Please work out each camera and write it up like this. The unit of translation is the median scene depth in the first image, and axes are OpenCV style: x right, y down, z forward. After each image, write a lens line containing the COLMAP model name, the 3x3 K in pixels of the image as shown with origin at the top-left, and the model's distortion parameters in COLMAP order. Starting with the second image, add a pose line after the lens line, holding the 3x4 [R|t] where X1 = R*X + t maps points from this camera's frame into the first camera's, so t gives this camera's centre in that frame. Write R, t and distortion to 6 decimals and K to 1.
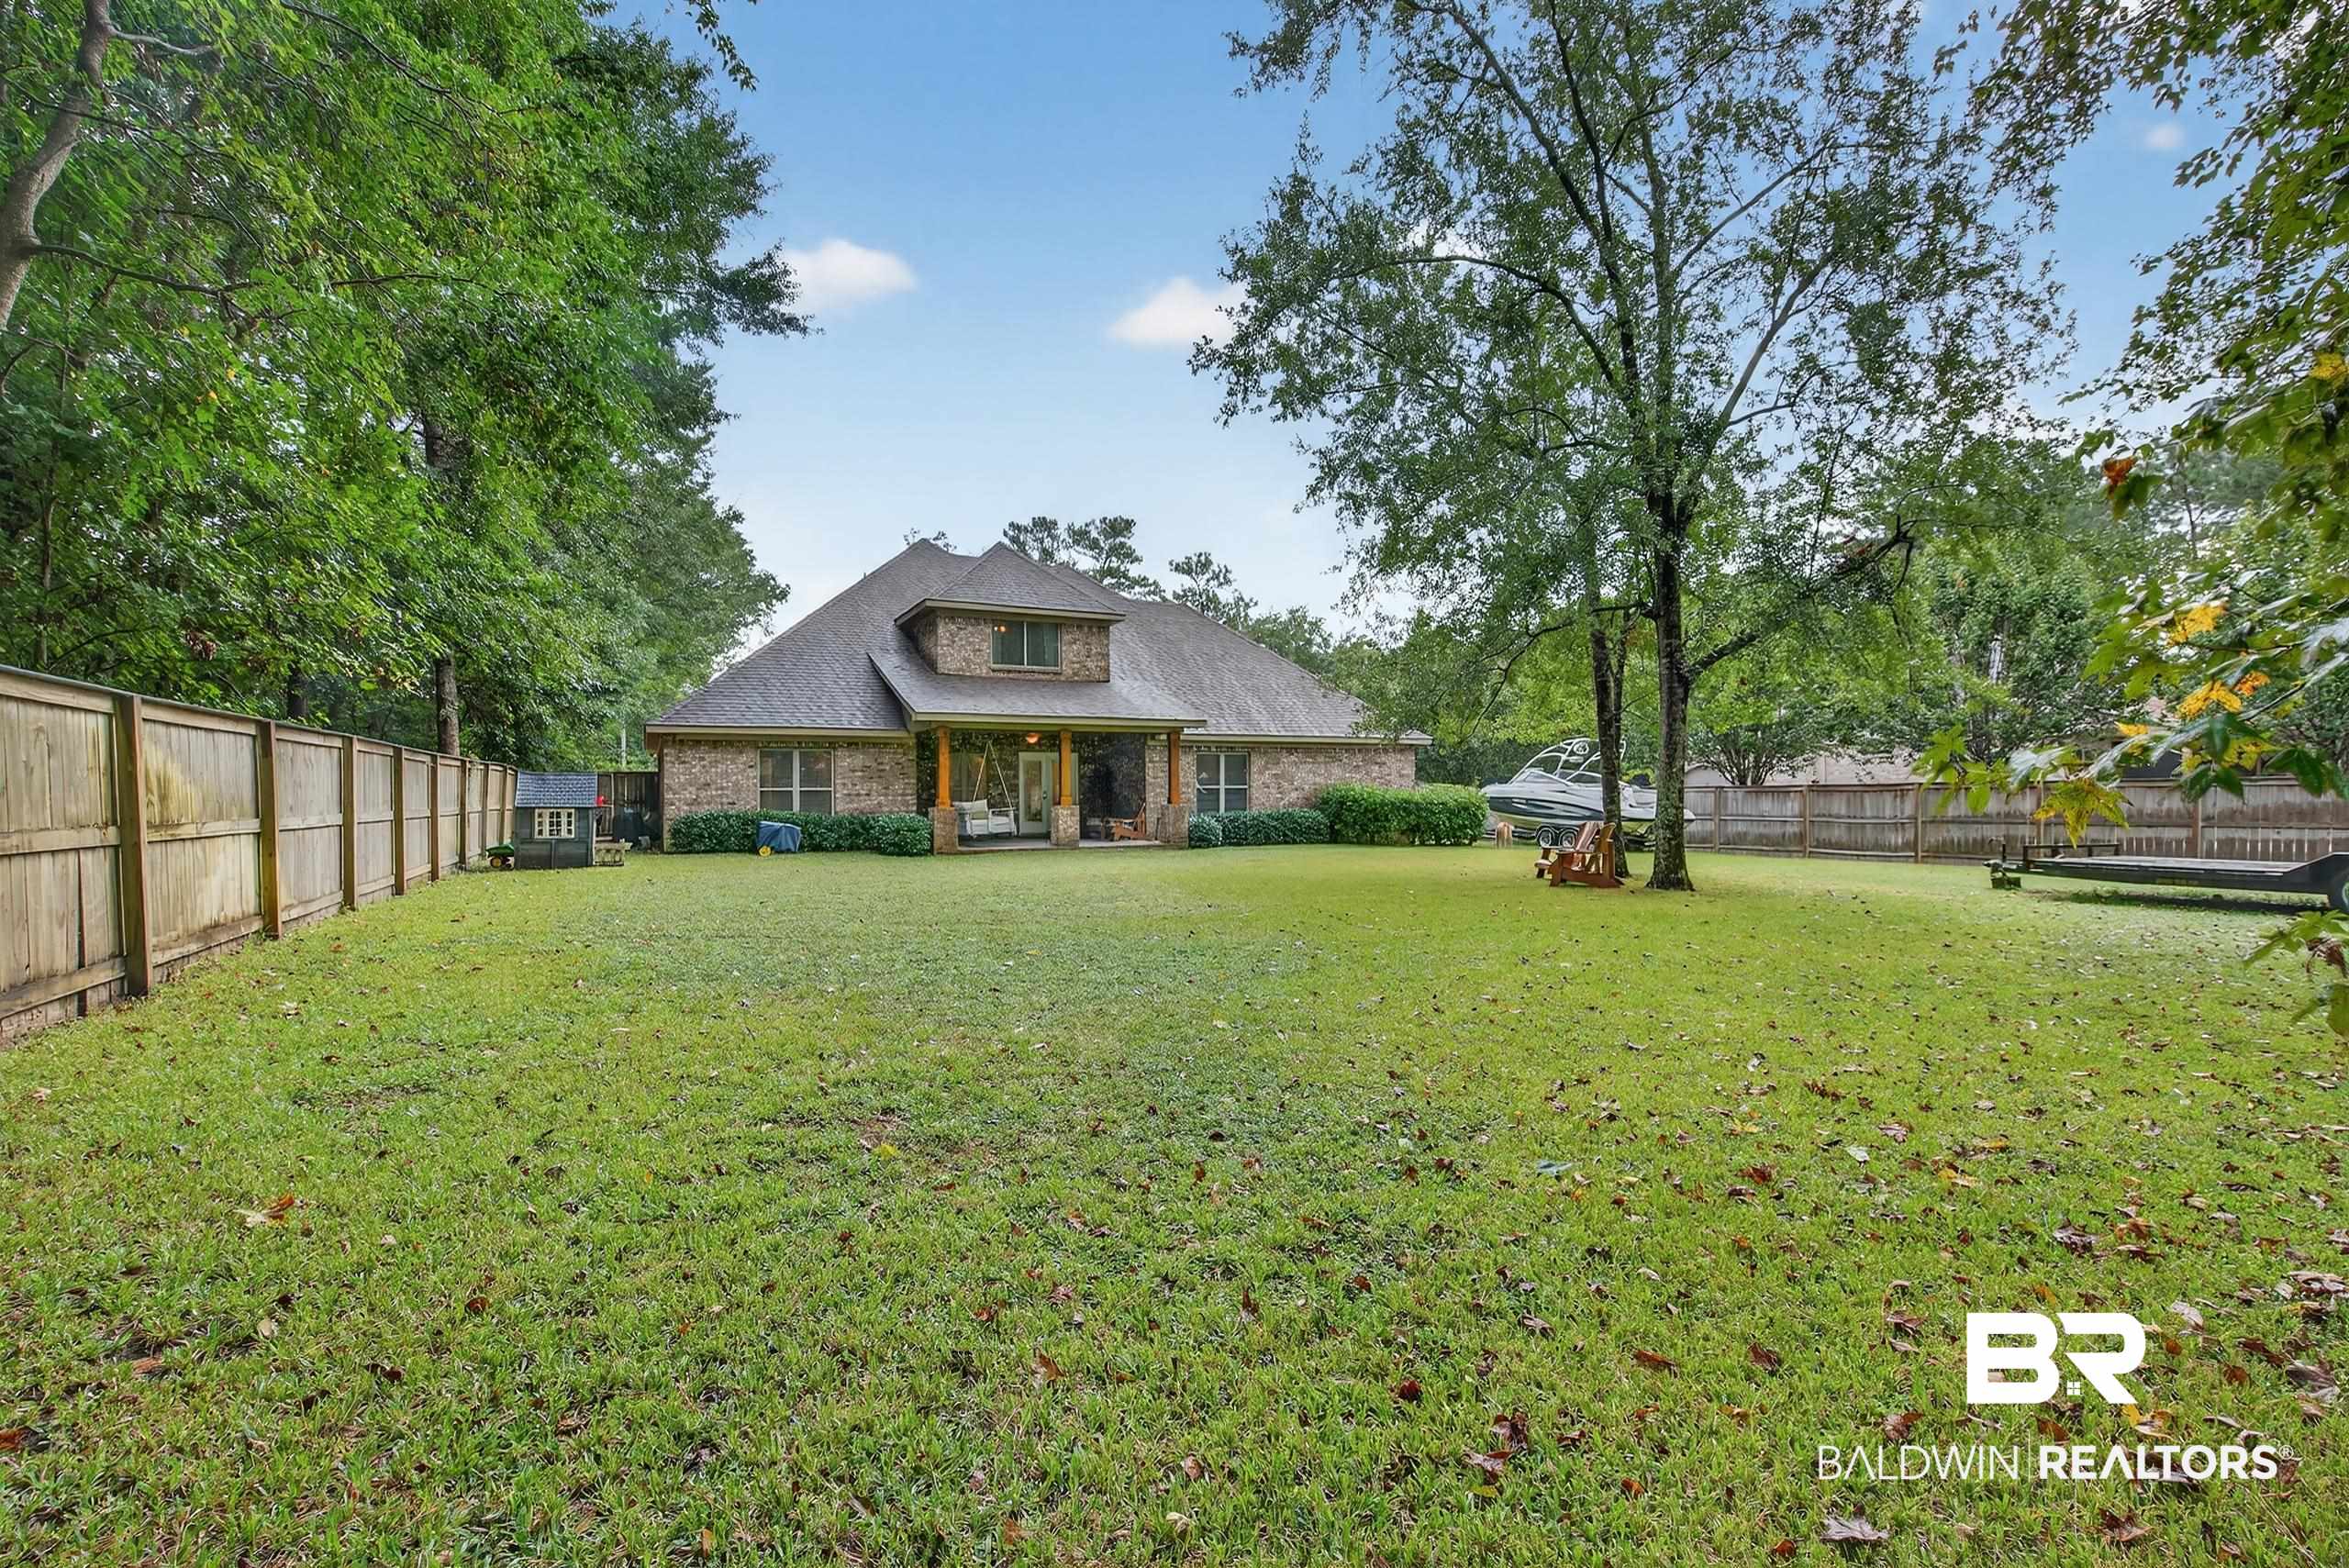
lens RADIAL K [[1085.6, 0, 1172.5], [0, 1085.6, 790.6], [0, 0, 1]] dist [-0.003245, -0.000097]
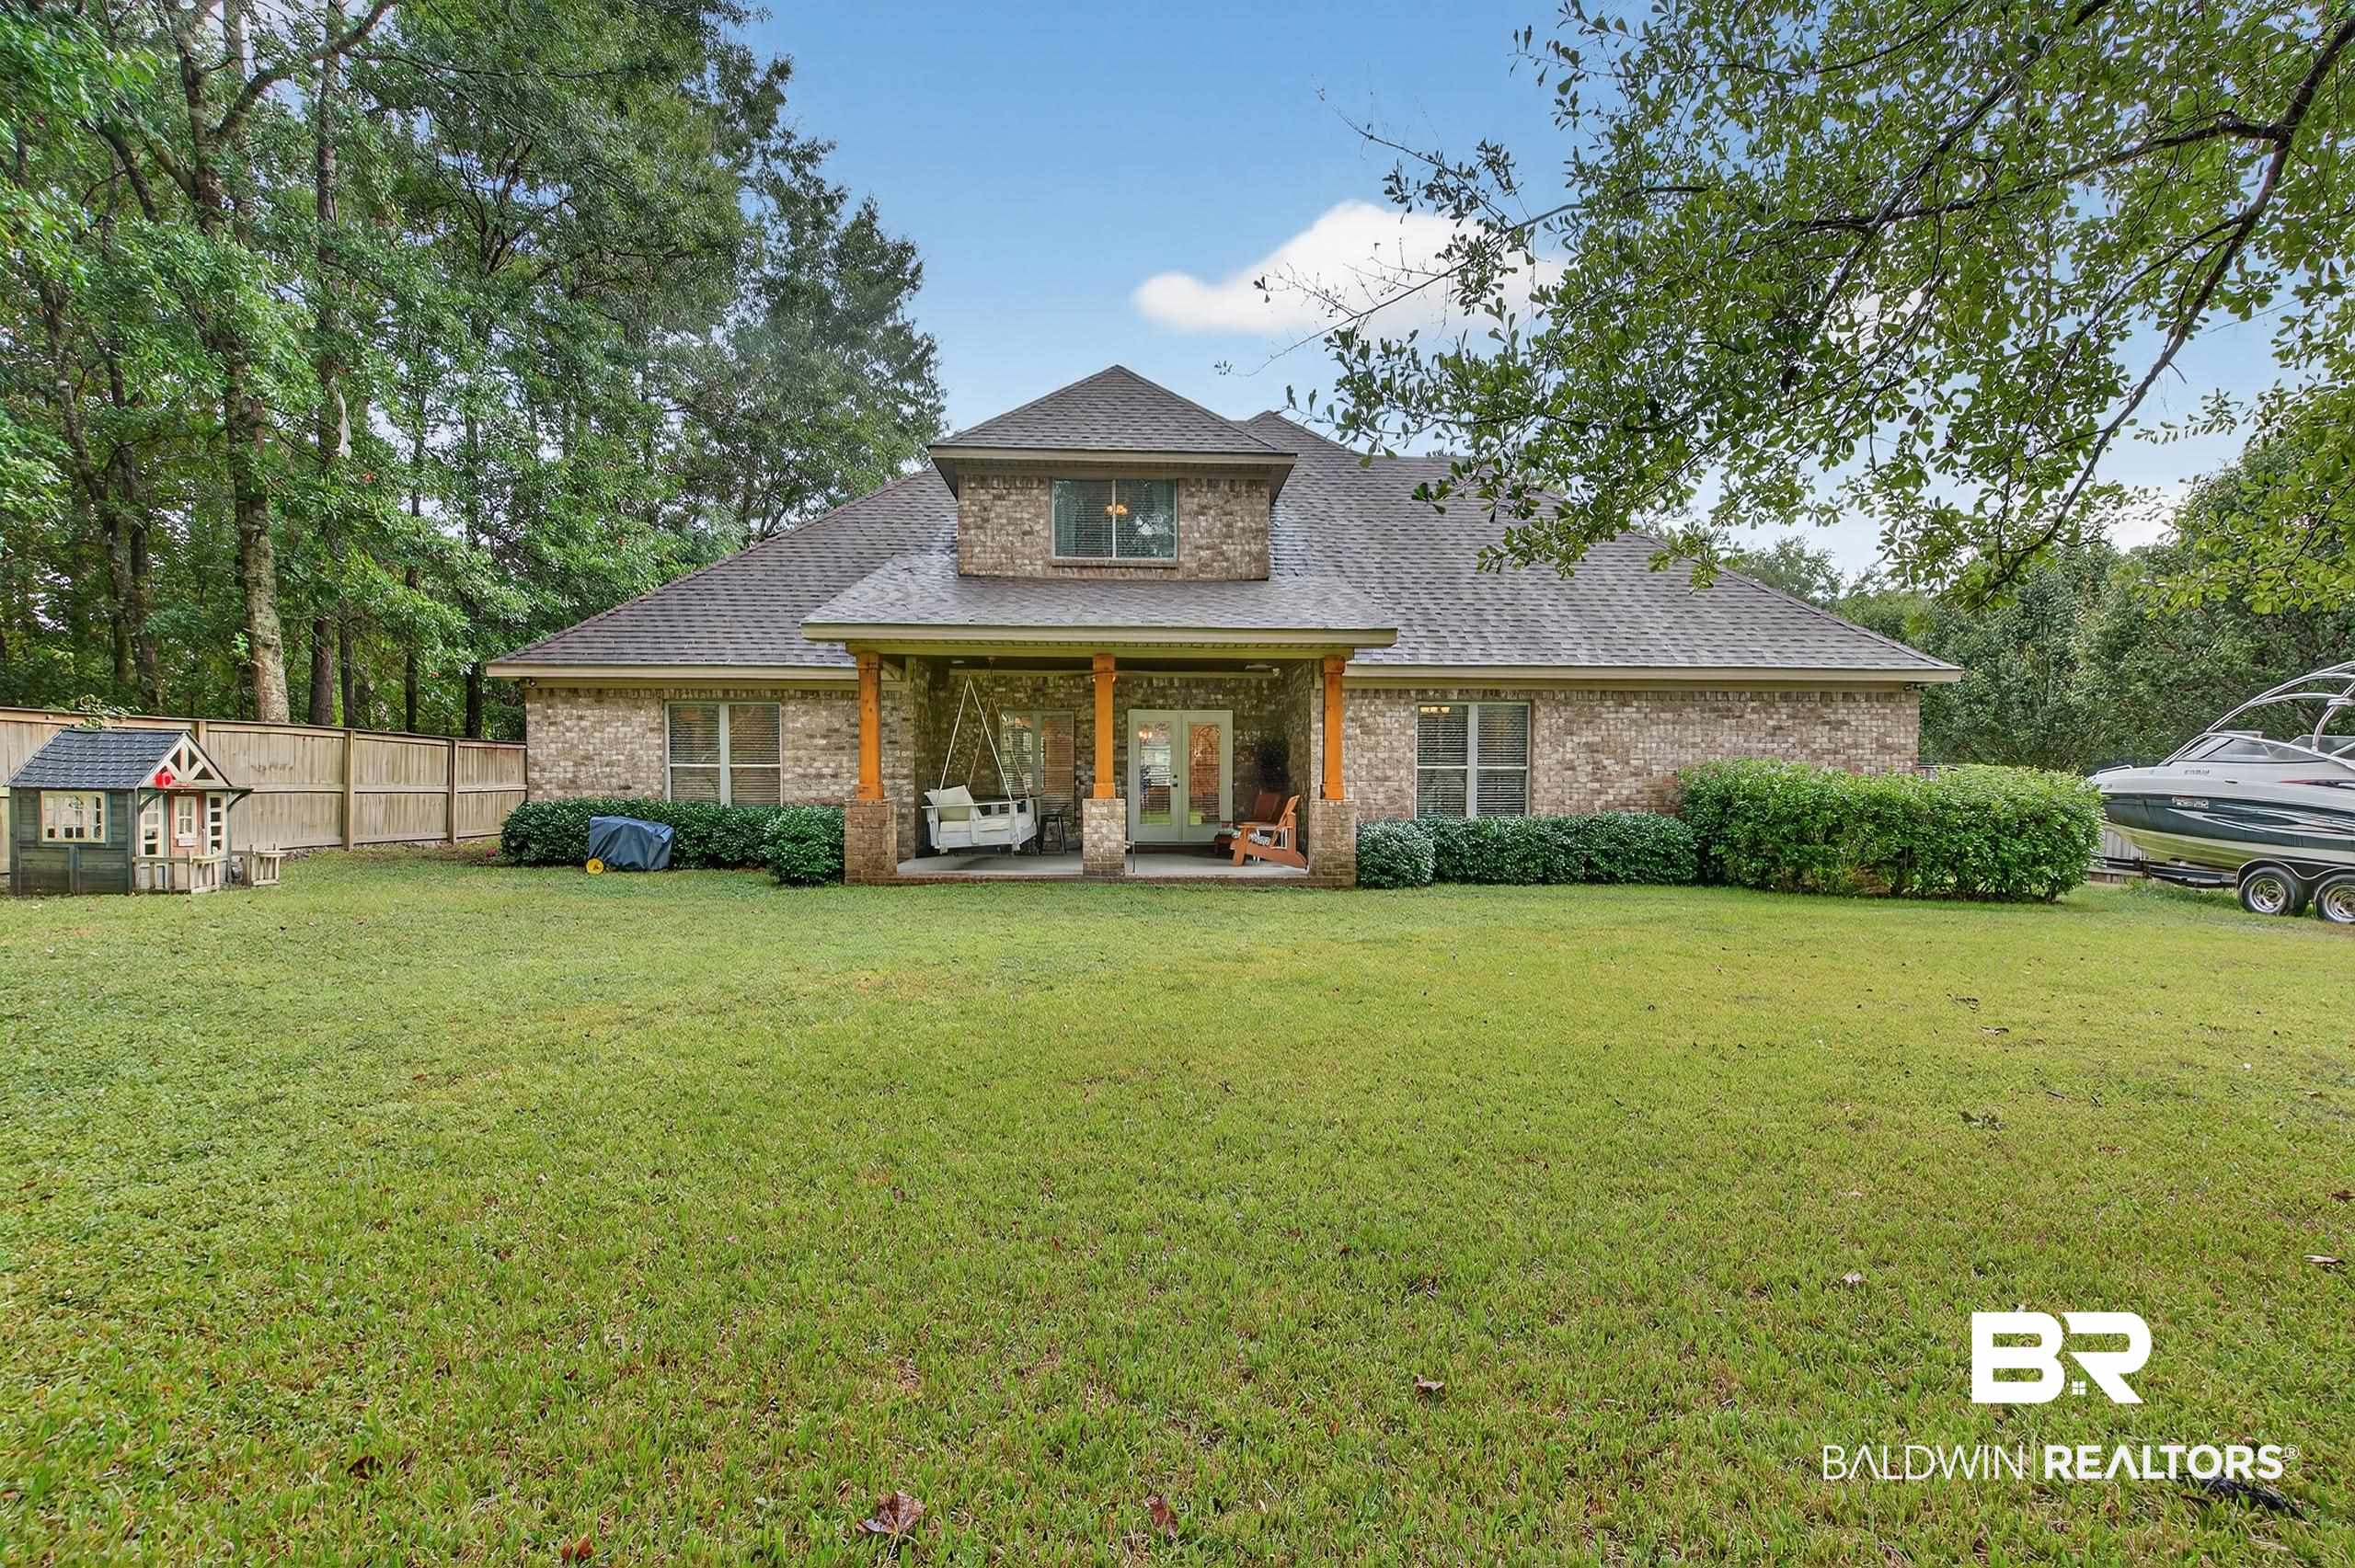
lens RADIAL K [[1088.2, 0, 1181.5], [0, 1088.2, 785.5], [0, 0, 1]] dist [-0.003245, -0.000097]
pose [[0.914259, 0.013084, -0.404919, 0.133765], [-0.009537, 0.999896, 0.010775, 0.001193], [0.405018, -0.005990, 0.914289, 0.470655]]
